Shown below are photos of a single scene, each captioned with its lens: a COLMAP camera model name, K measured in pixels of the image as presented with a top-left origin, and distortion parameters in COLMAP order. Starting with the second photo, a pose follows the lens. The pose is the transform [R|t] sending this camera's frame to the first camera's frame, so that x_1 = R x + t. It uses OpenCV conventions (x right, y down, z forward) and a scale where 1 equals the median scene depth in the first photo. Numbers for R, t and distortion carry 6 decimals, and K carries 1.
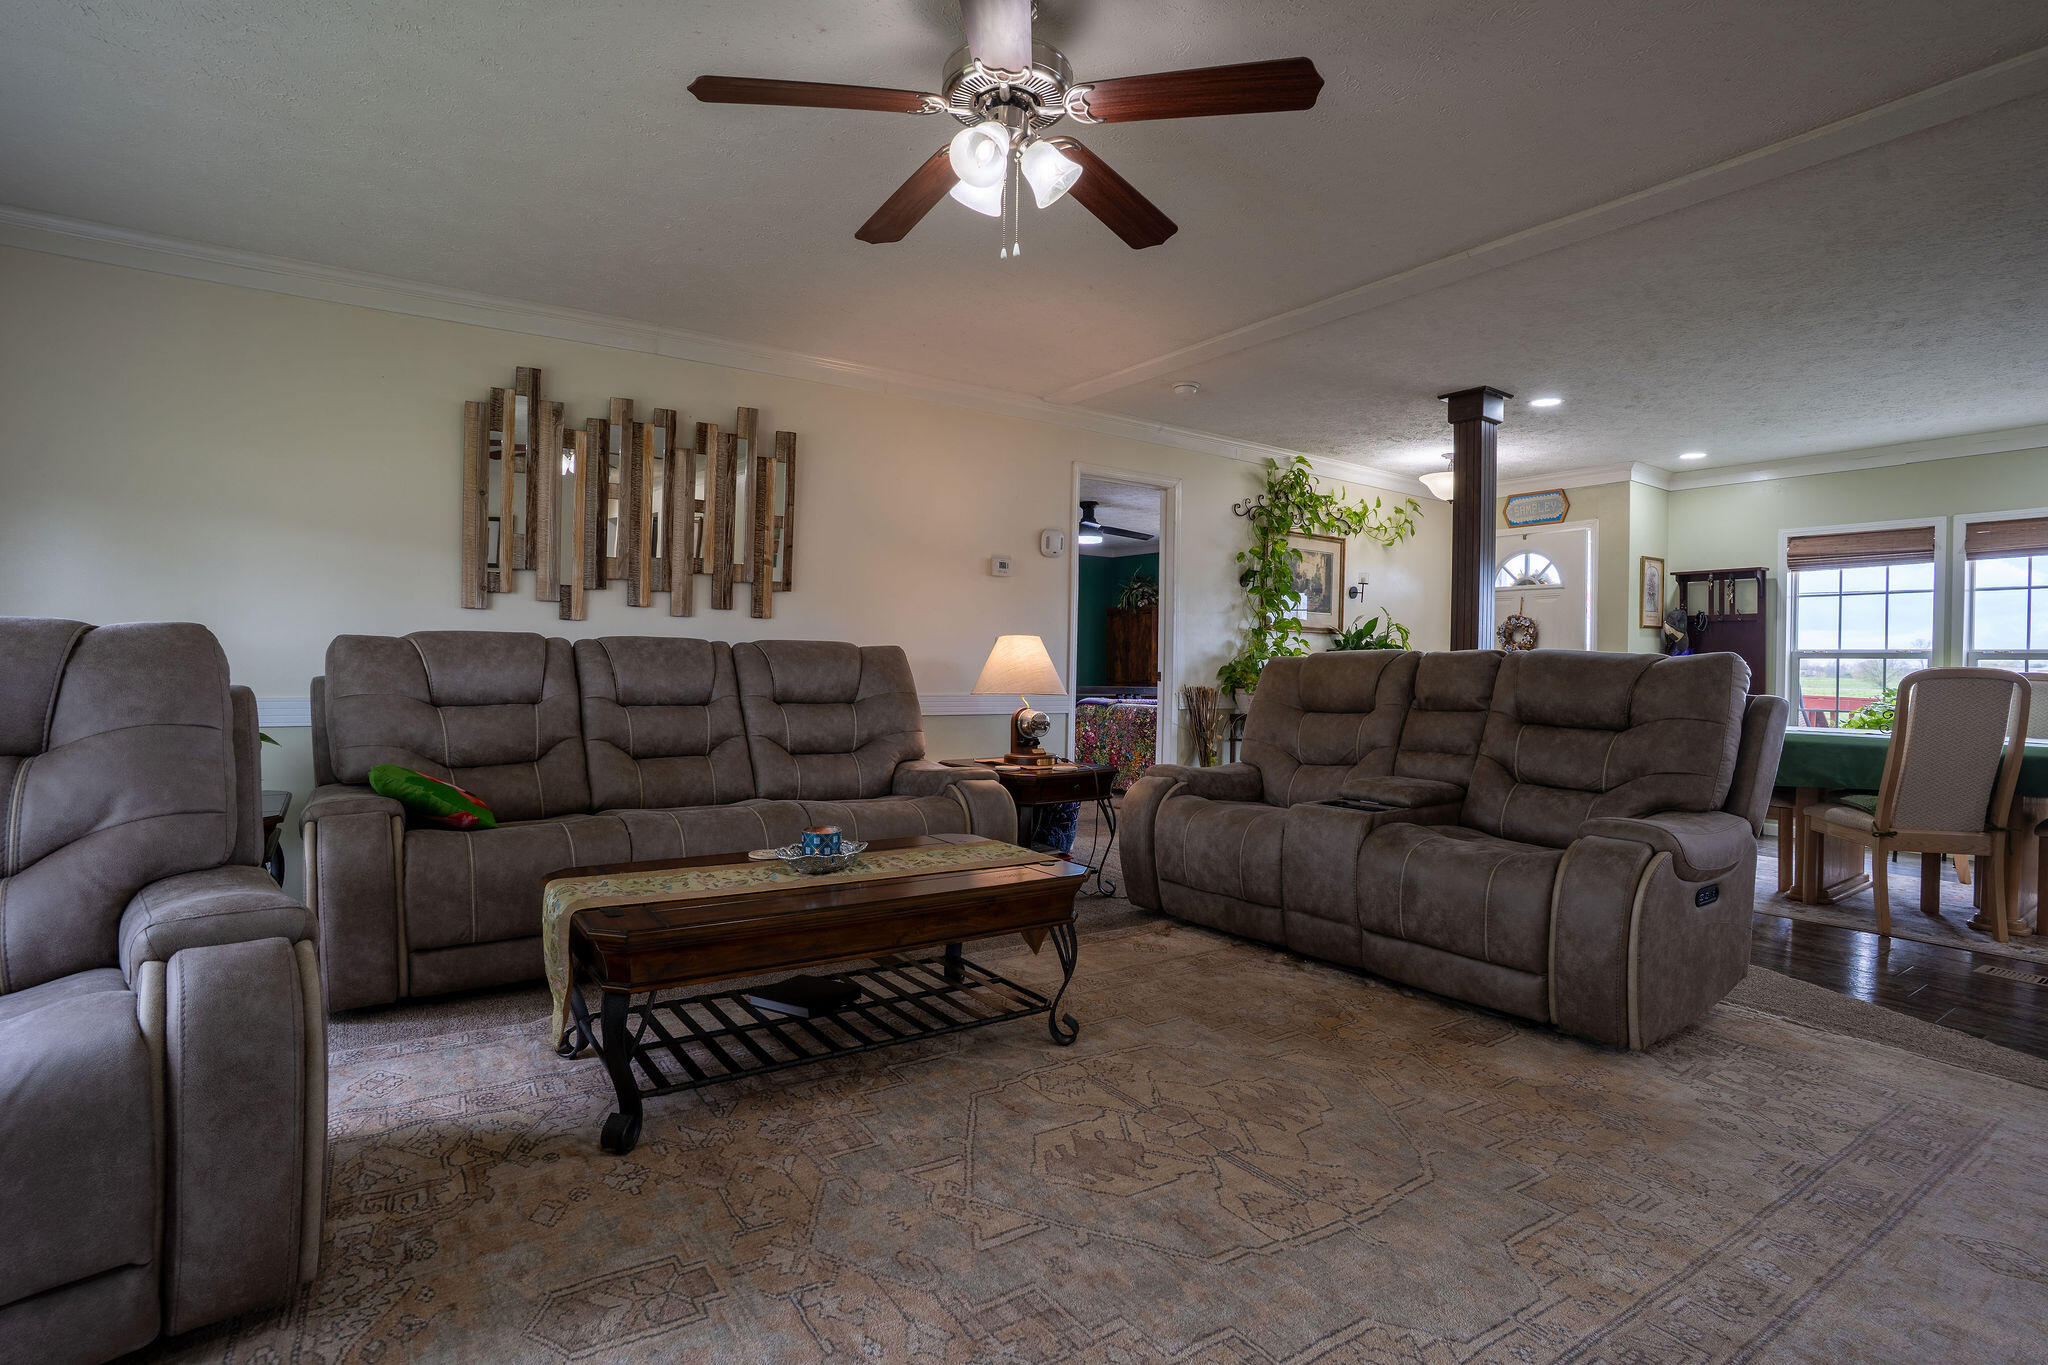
lens RADIAL K [[1000.1, 0, 1015.7], [0, 1000.1, 669.8], [0, 0, 1]] dist [-0.056131, 0.018727]
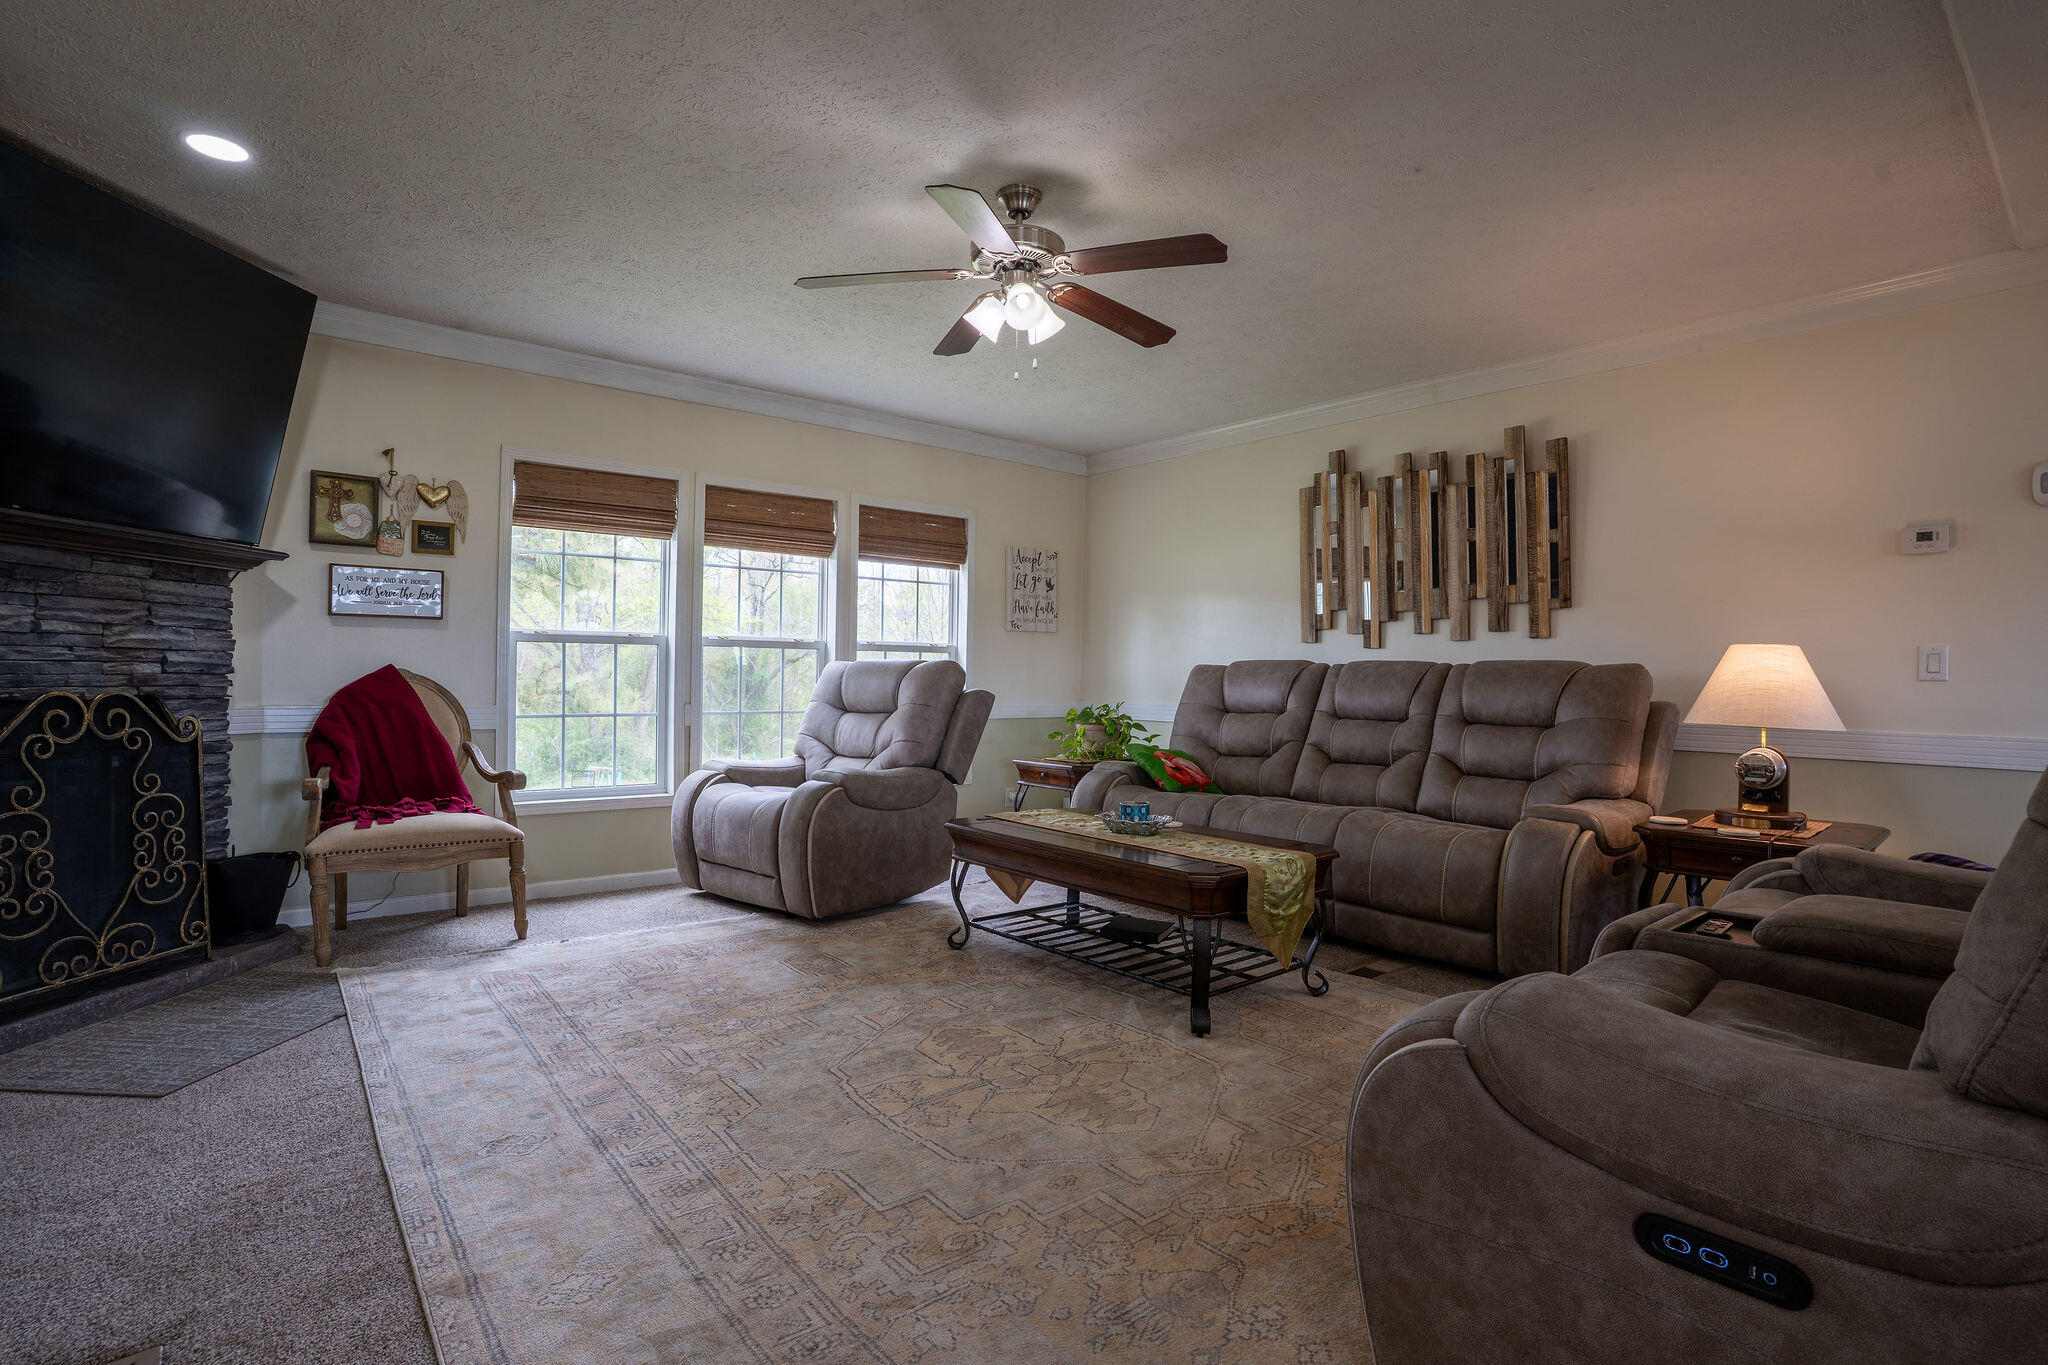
lens RADIAL K [[1000.1, 0, 1026.1], [0, 1000.1, 676.9], [0, 0, 1]] dist [-0.056131, 0.018727]
pose [[0.108348, -0.012178, -0.994038, 0.732363], [-0.017835, 0.999740, -0.014192, 0.009206], [0.993953, 0.019267, 0.108102, 0.469802]]
